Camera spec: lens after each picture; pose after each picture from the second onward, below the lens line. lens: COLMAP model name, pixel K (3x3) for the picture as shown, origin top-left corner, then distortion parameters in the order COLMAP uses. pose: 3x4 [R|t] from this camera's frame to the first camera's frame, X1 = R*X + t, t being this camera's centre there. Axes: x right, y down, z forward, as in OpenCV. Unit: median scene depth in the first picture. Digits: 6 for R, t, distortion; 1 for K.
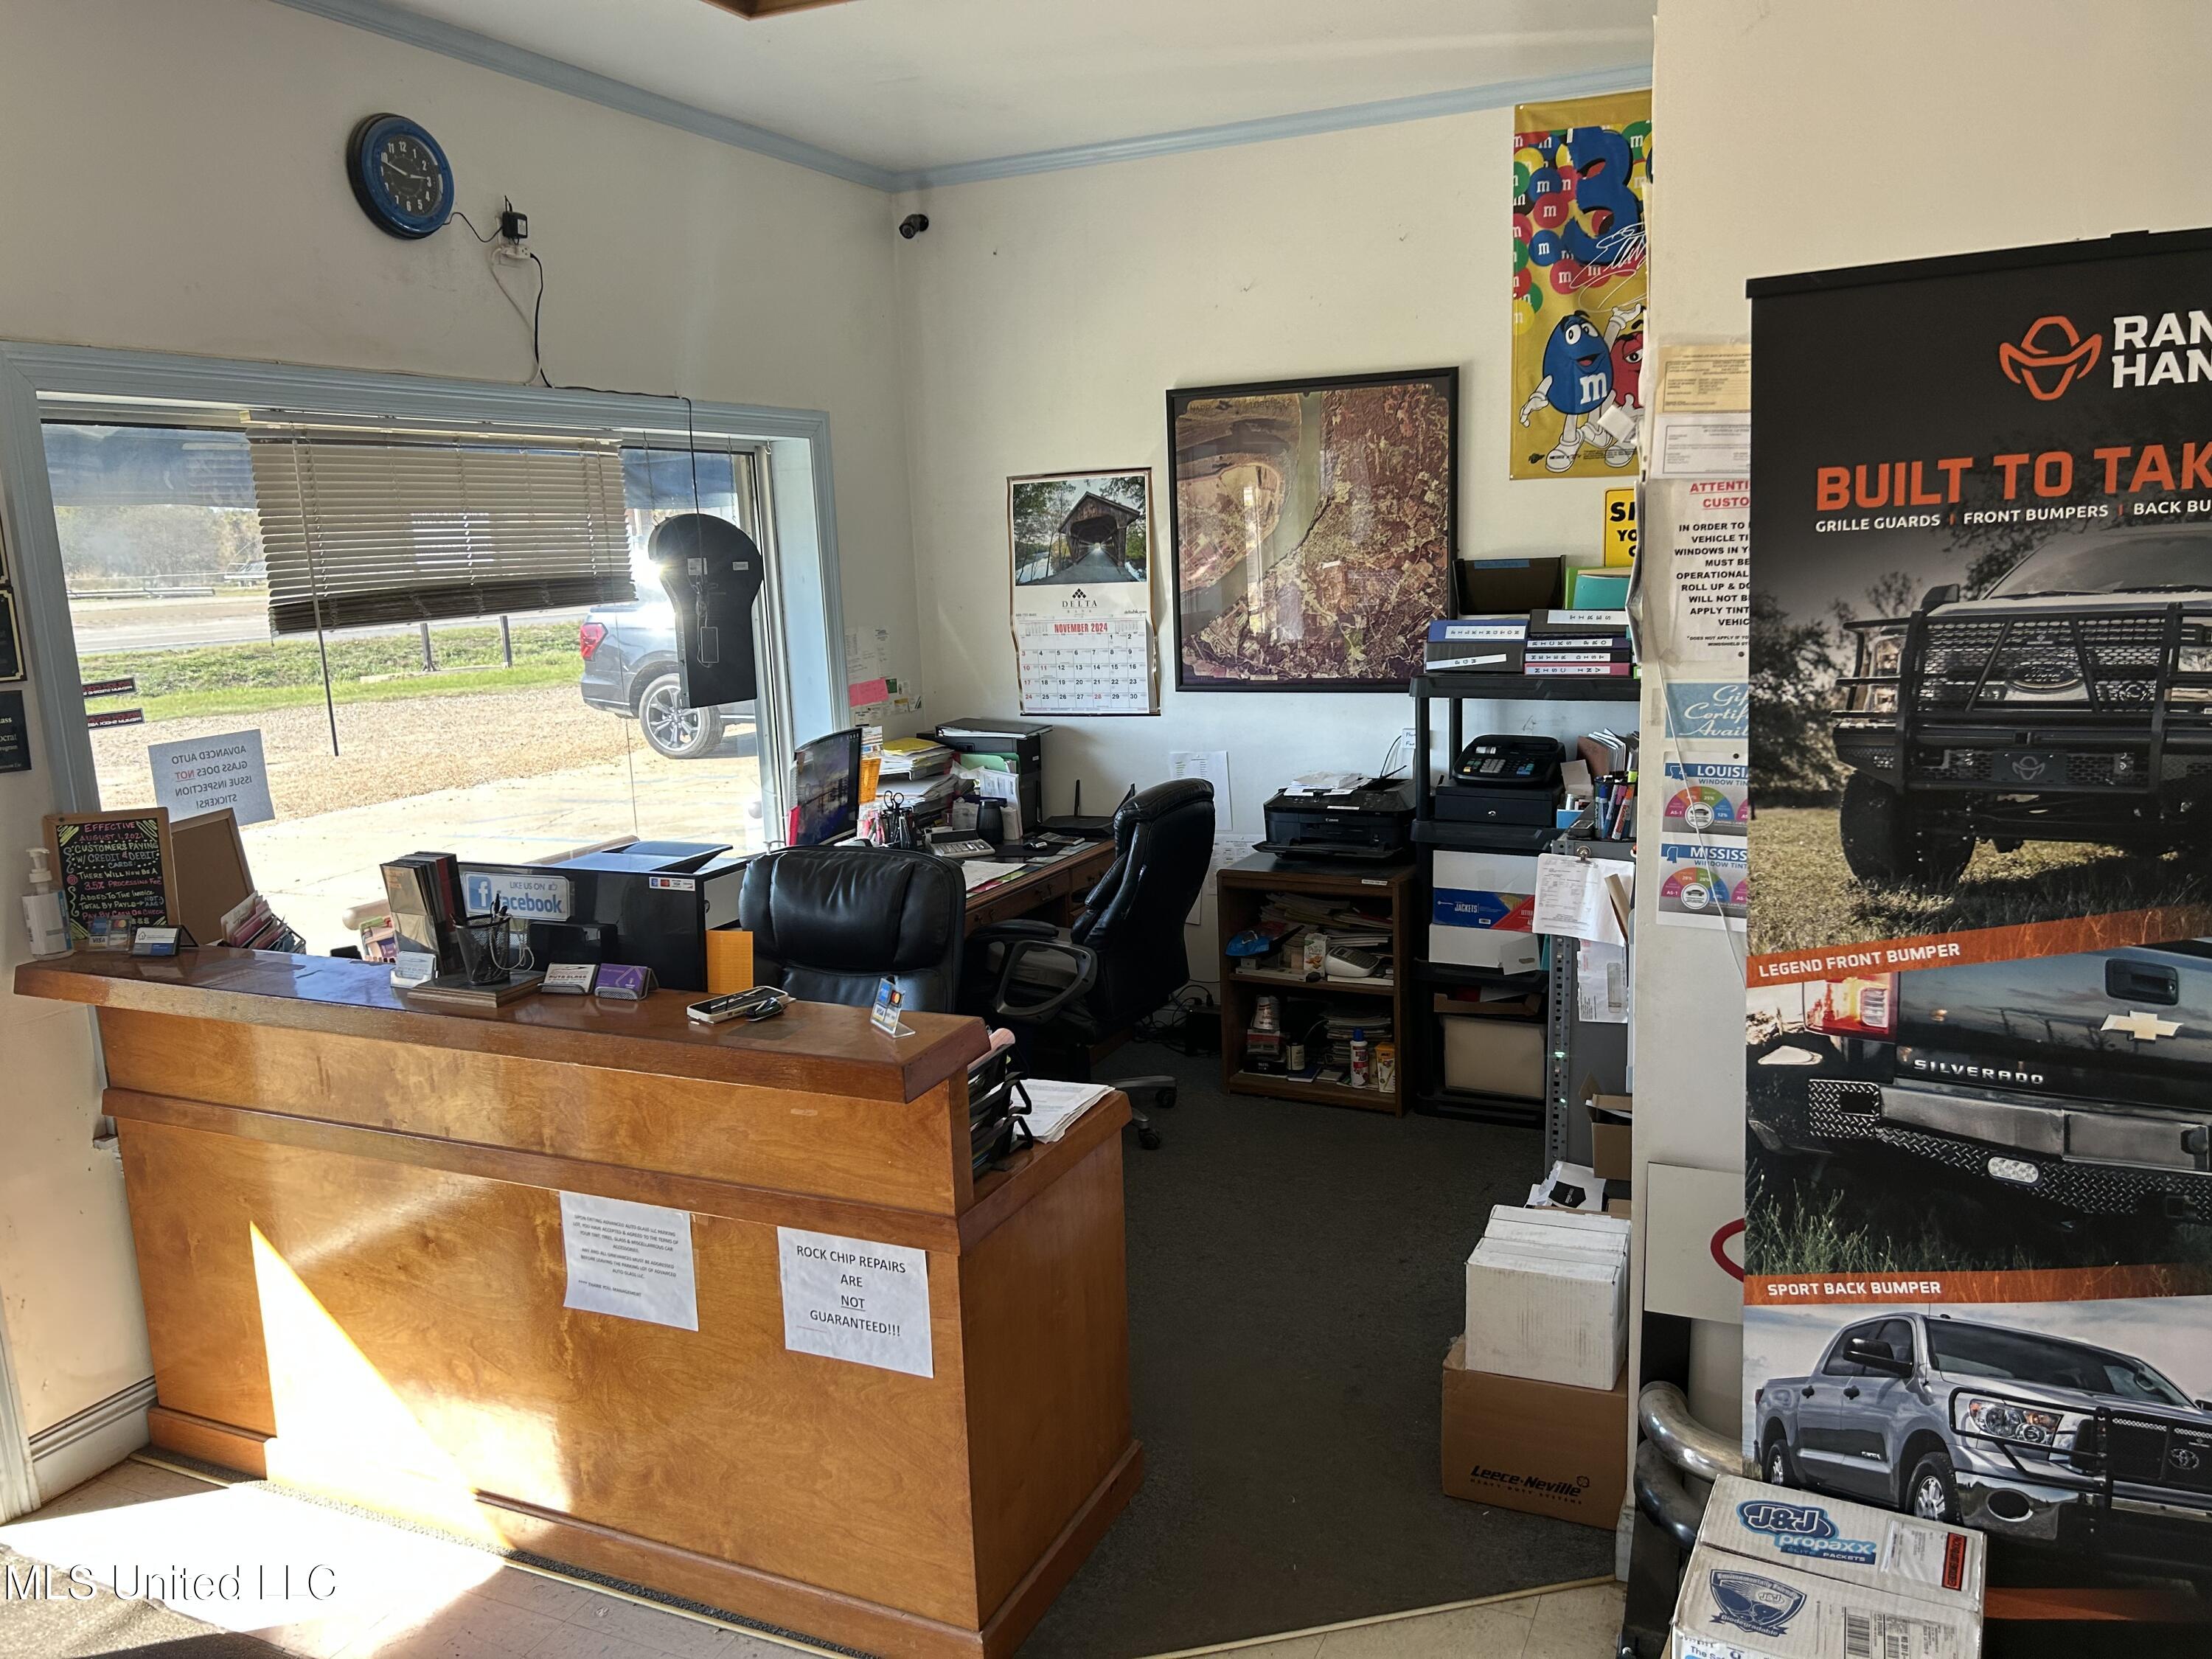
lens RADIAL K [[1648.0, 0, 1104.9], [0, 1648.0, 832.0], [0, 0, 1]] dist [0.051155, -0.062810]
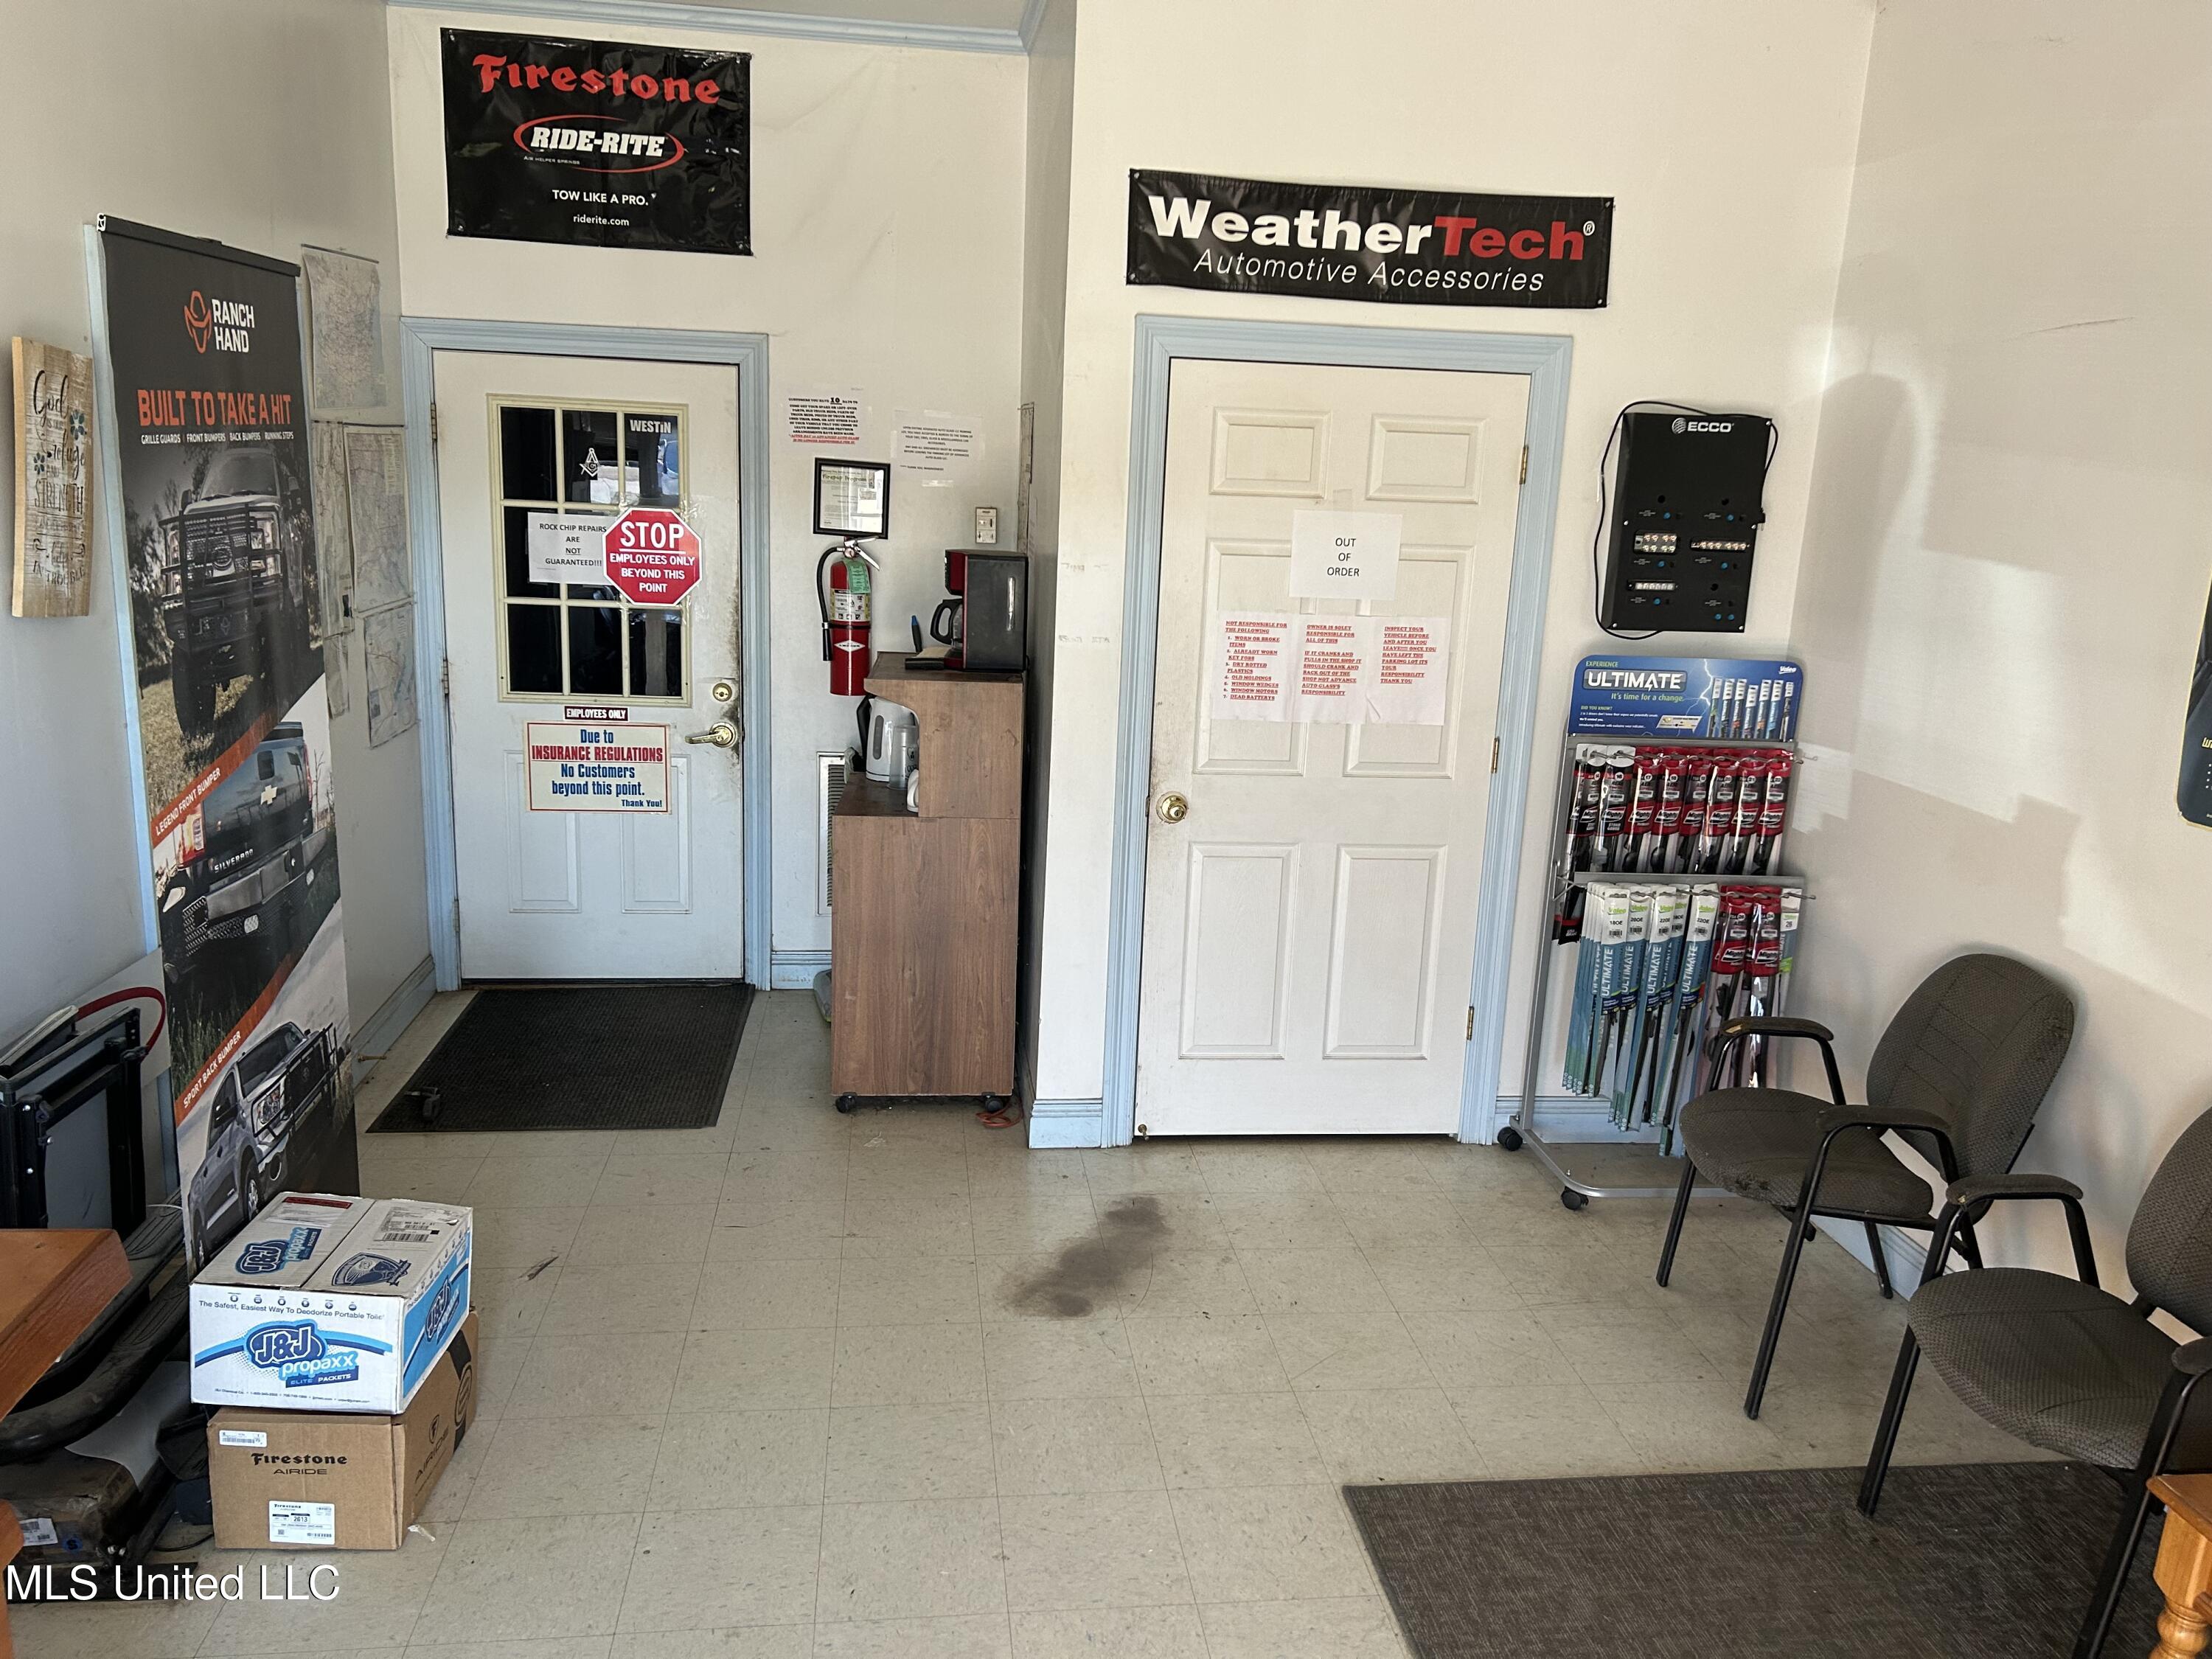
lens RADIAL K [[1648.0, 0, 1104.8], [0, 1648.0, 827.2], [0, 0, 1]] dist [0.051155, -0.062810]
pose [[-0.525145, -0.169288, 0.834005, -0.929054], [0.128441, 0.953022, 0.274321, -0.153663], [-0.841264, 0.251179, -0.478732, 1.029417]]
